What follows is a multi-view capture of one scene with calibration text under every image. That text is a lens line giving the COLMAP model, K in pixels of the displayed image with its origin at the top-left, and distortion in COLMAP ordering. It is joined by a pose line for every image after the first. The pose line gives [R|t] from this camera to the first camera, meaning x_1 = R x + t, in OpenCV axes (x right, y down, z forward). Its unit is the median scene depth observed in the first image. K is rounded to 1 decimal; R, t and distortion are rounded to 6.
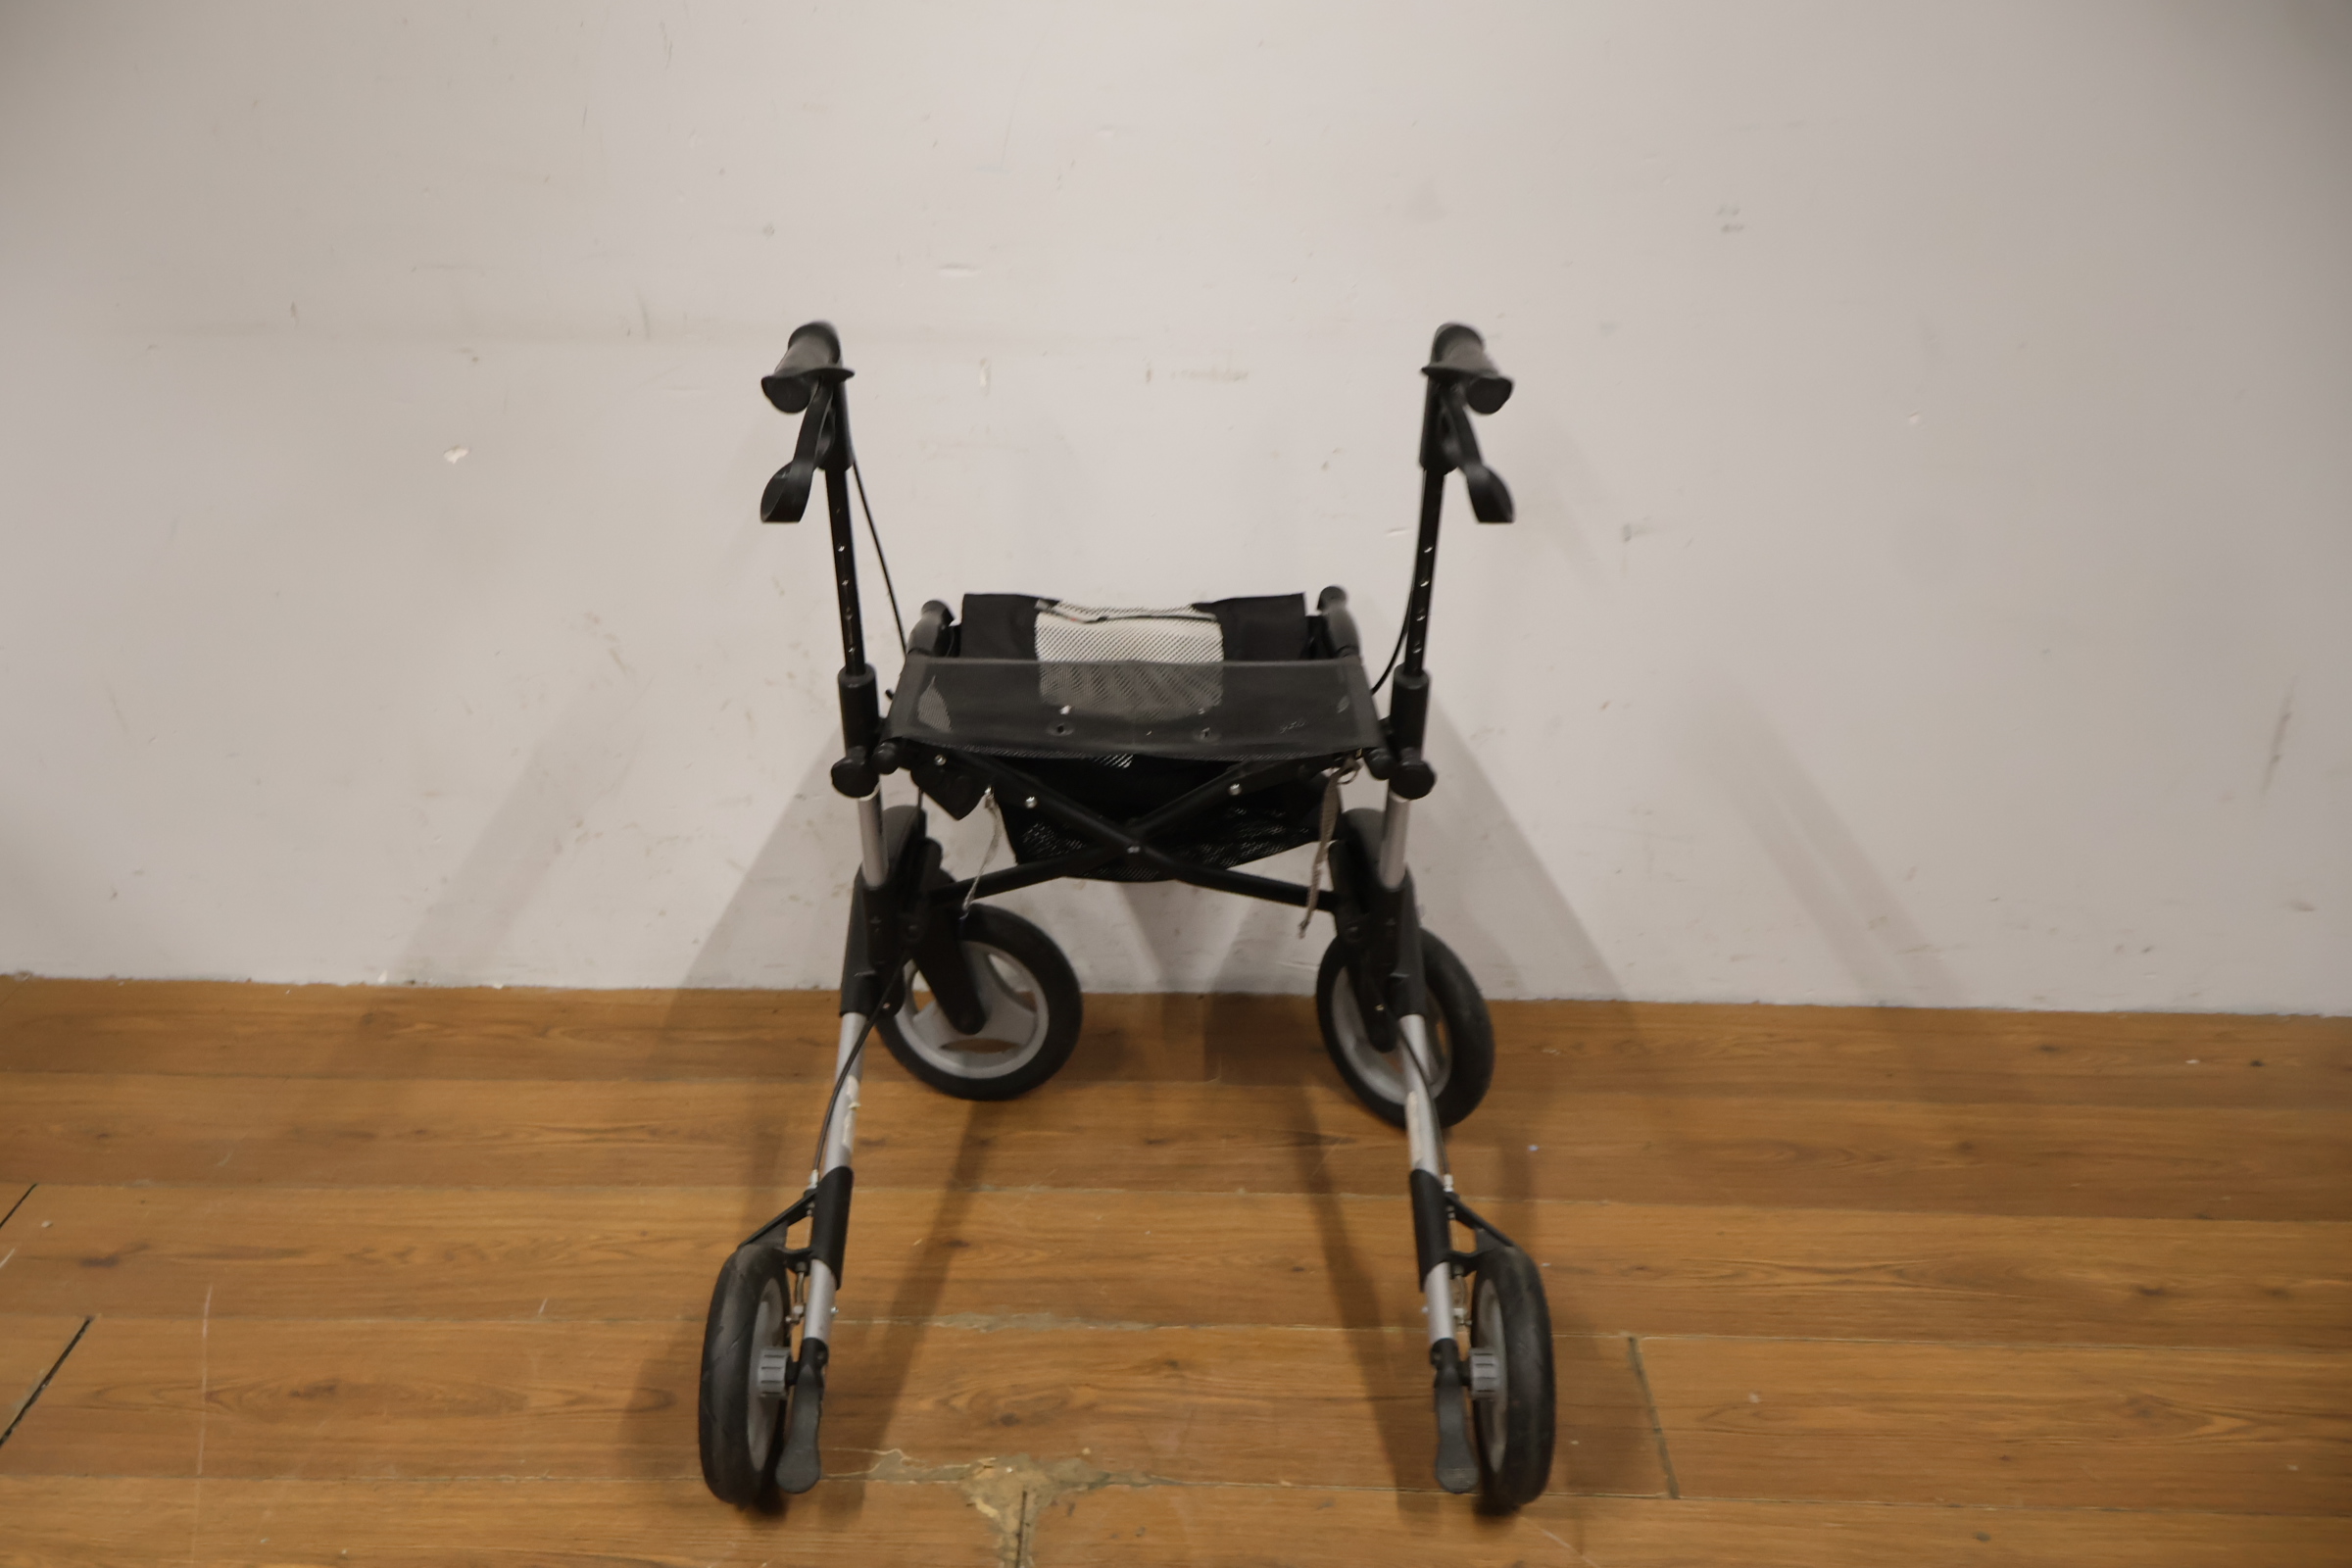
lens RADIAL K [[2070.9, 0, 1153.4], [0, 2070.9, 806.4], [0, 0, 1]] dist [-0.000245, 0.004353]
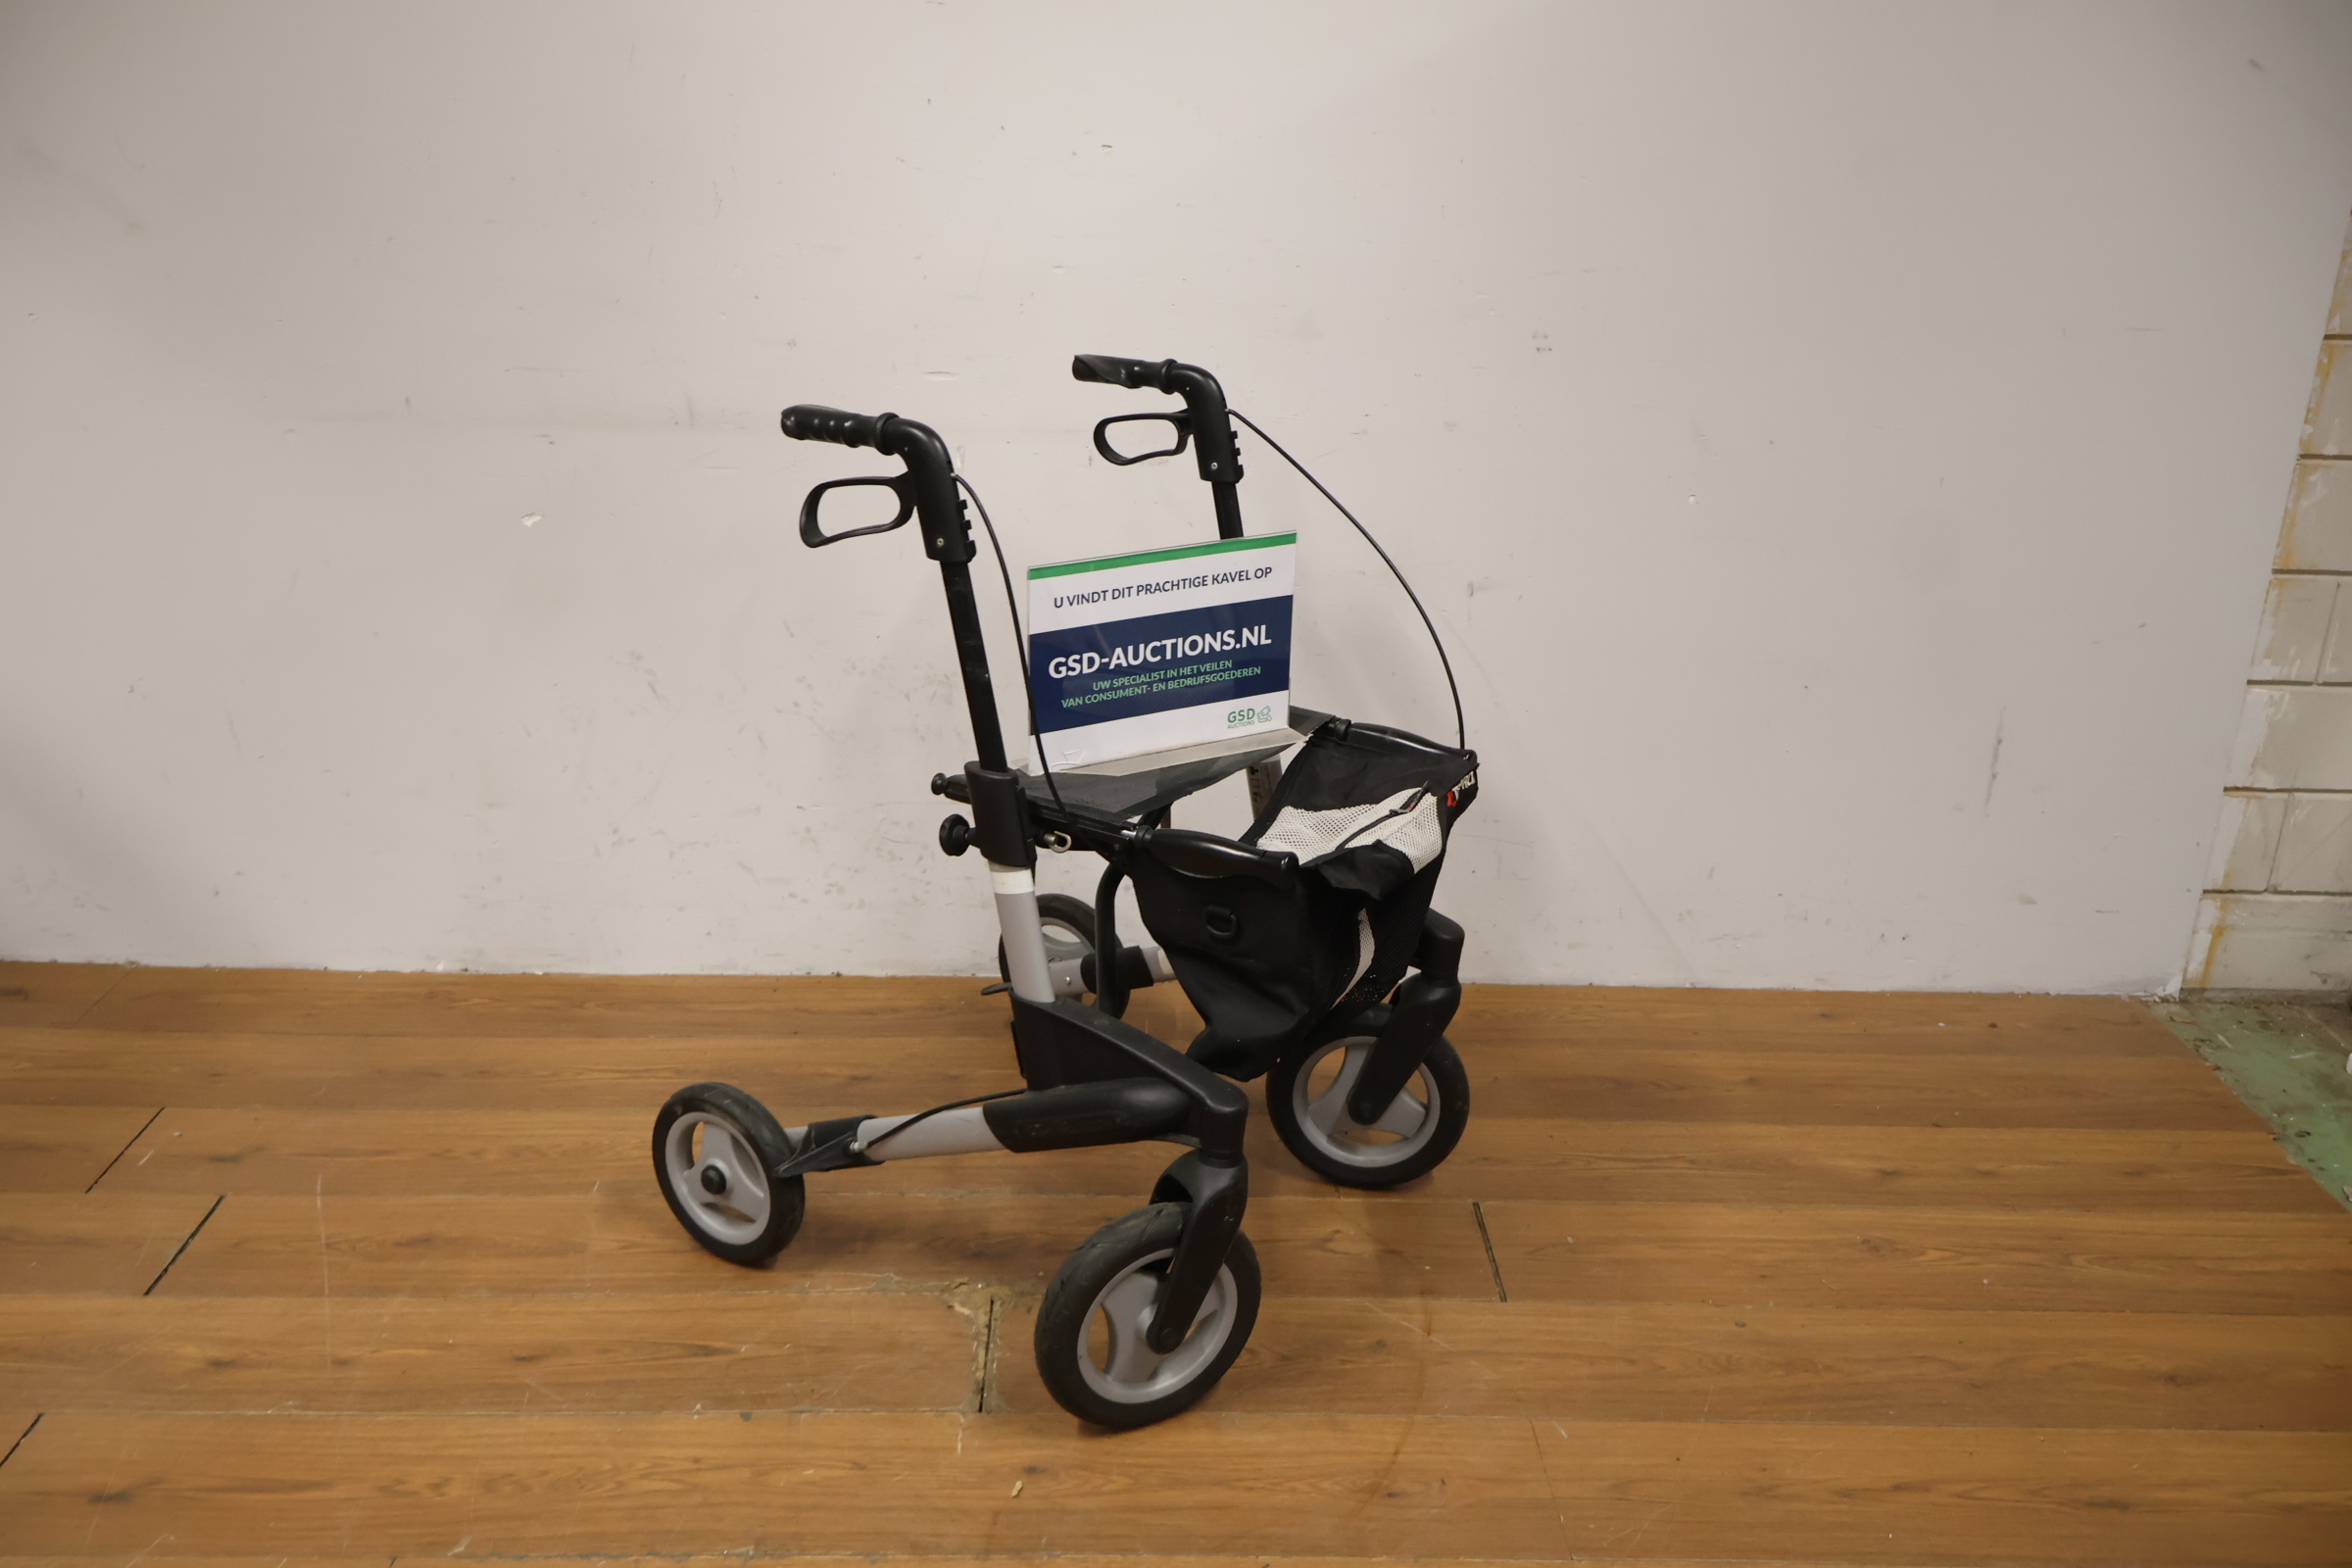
lens RADIAL K [[2070.9, 0, 1160.5], [0, 2070.9, 787.0], [0, 0, 1]] dist [-0.000245, 0.004353]
pose [[0.999281, 0.002821, 0.037796, -0.007242], [0.001251, 0.994228, -0.107280, 0.133465], [-0.037881, 0.107250, 0.993510, -0.249775]]
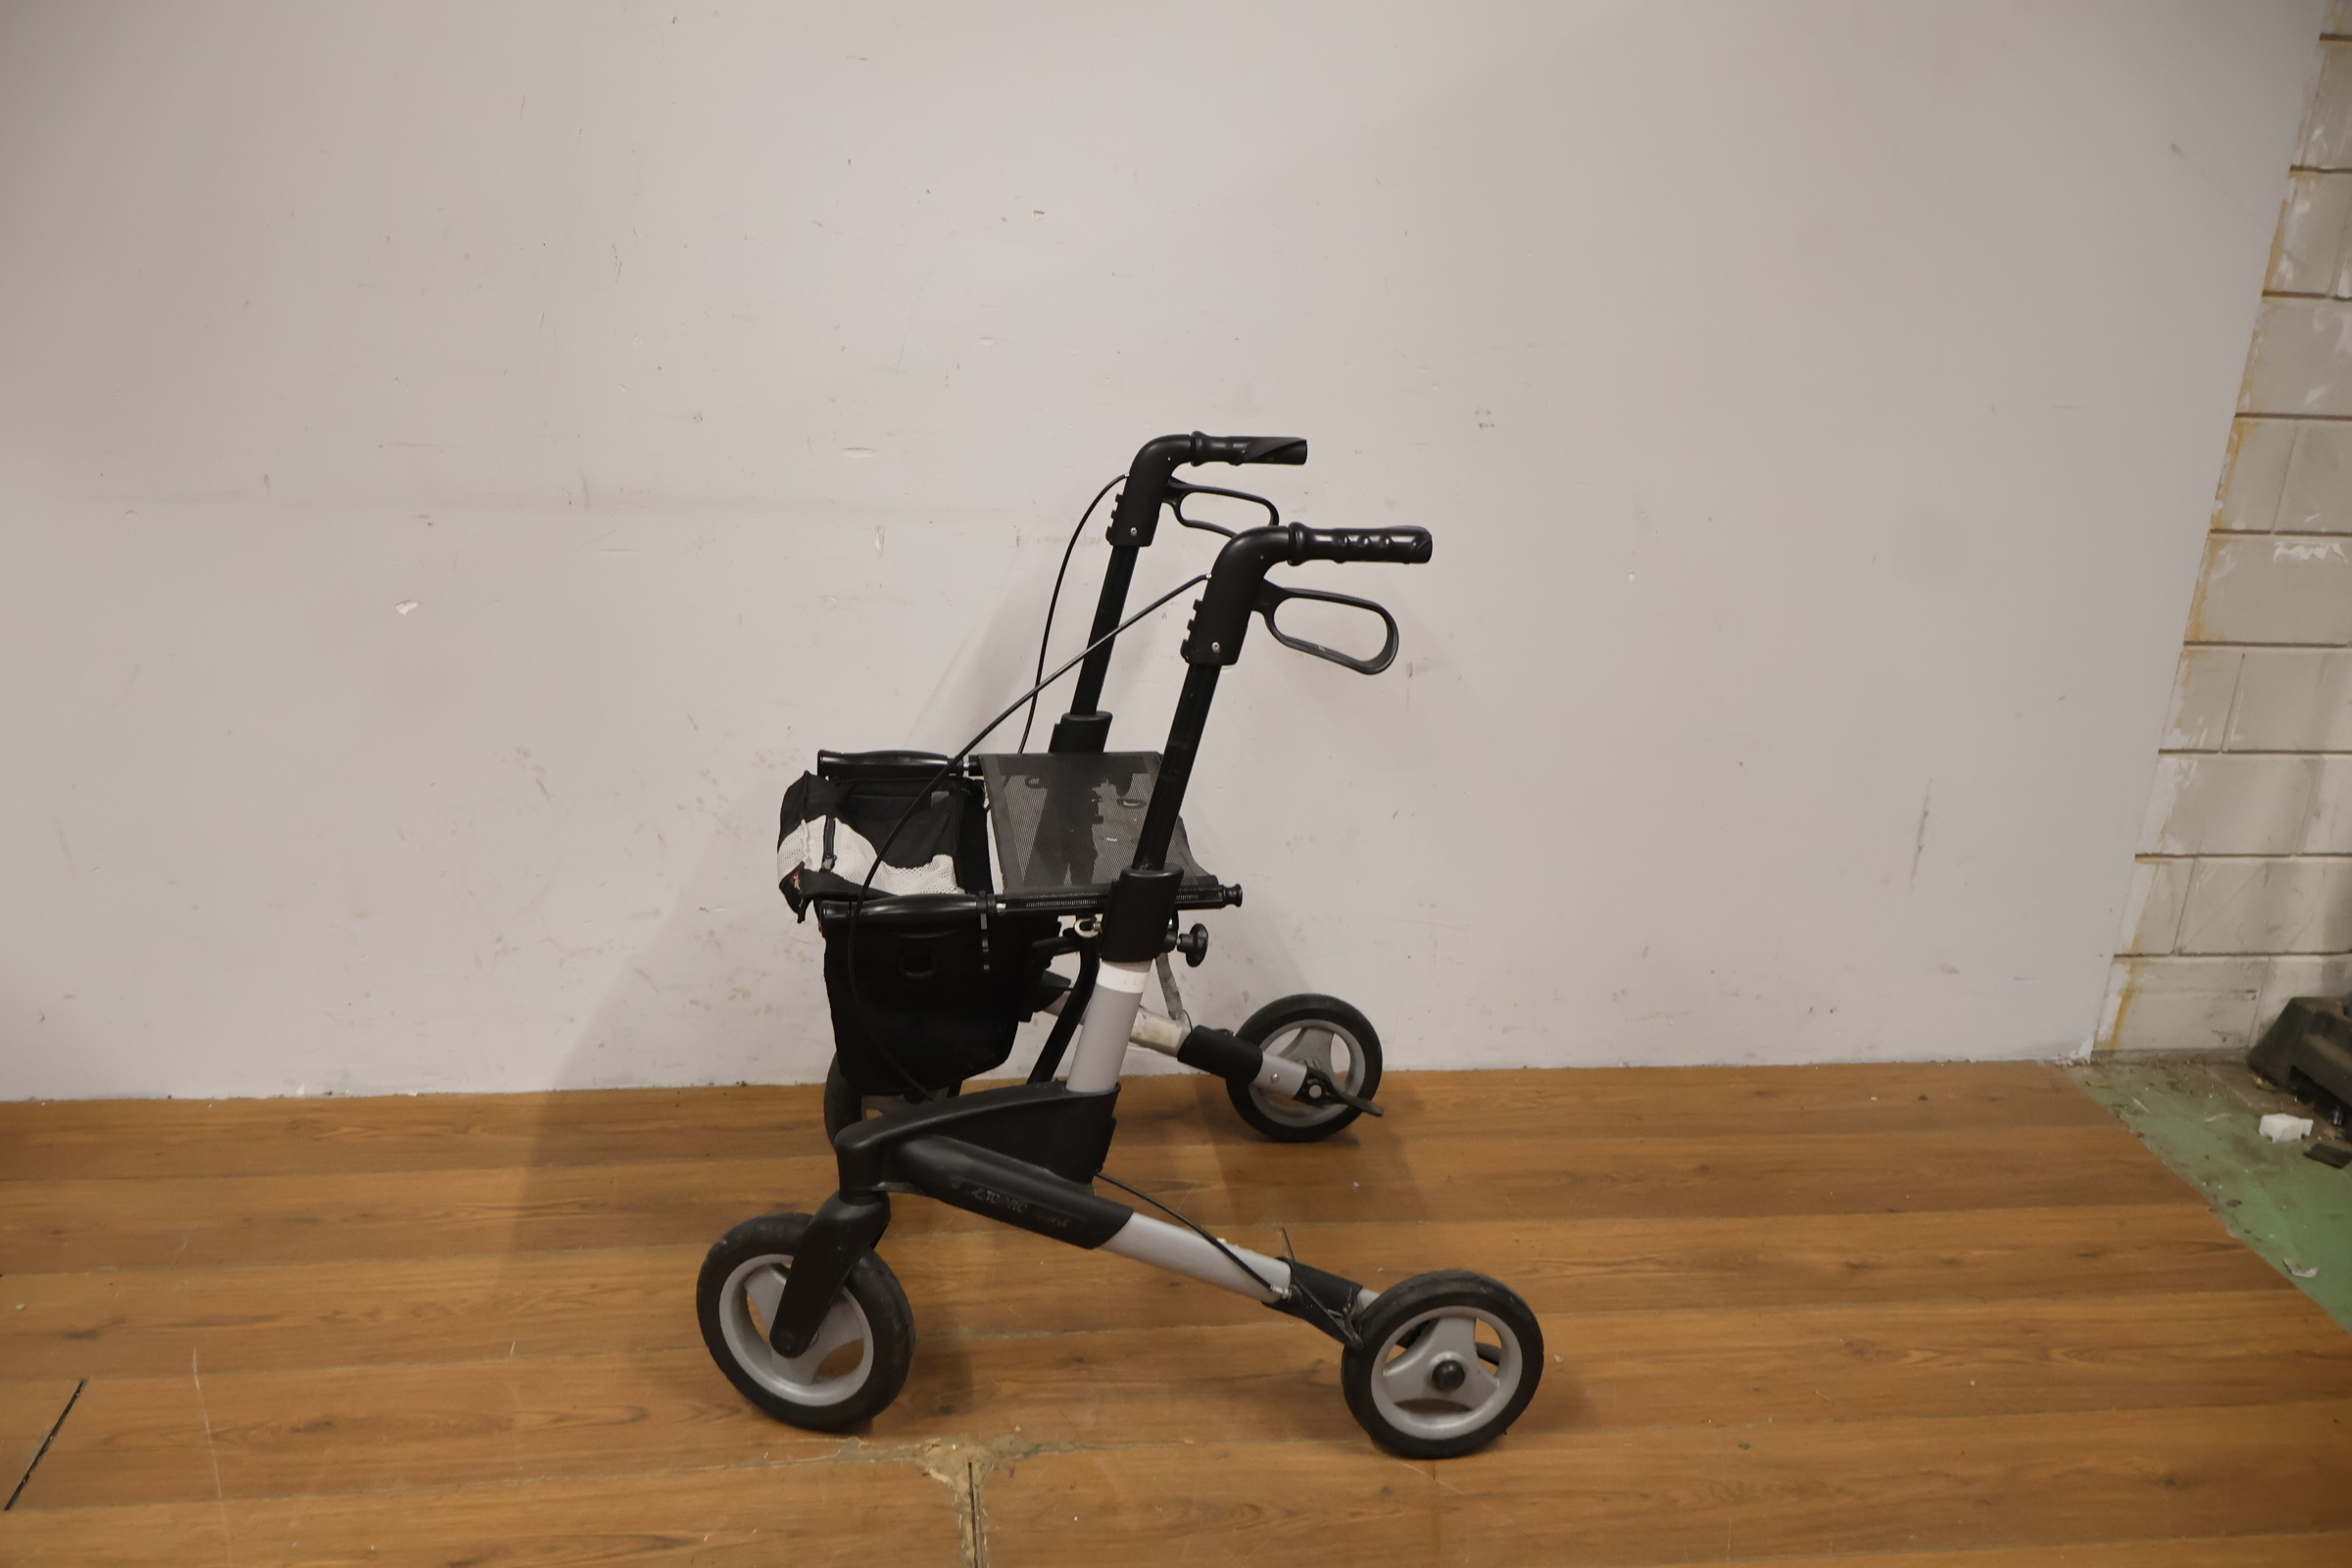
lens RADIAL K [[2070.9, 0, 1171.8], [0, 2070.9, 785.7], [0, 0, 1]] dist [-0.000245, 0.004353]
pose [[0.988251, -0.014320, 0.152164, -0.104777], [0.031084, 0.993625, -0.108370, 0.069129], [-0.149642, 0.111827, 0.982396, -0.182834]]
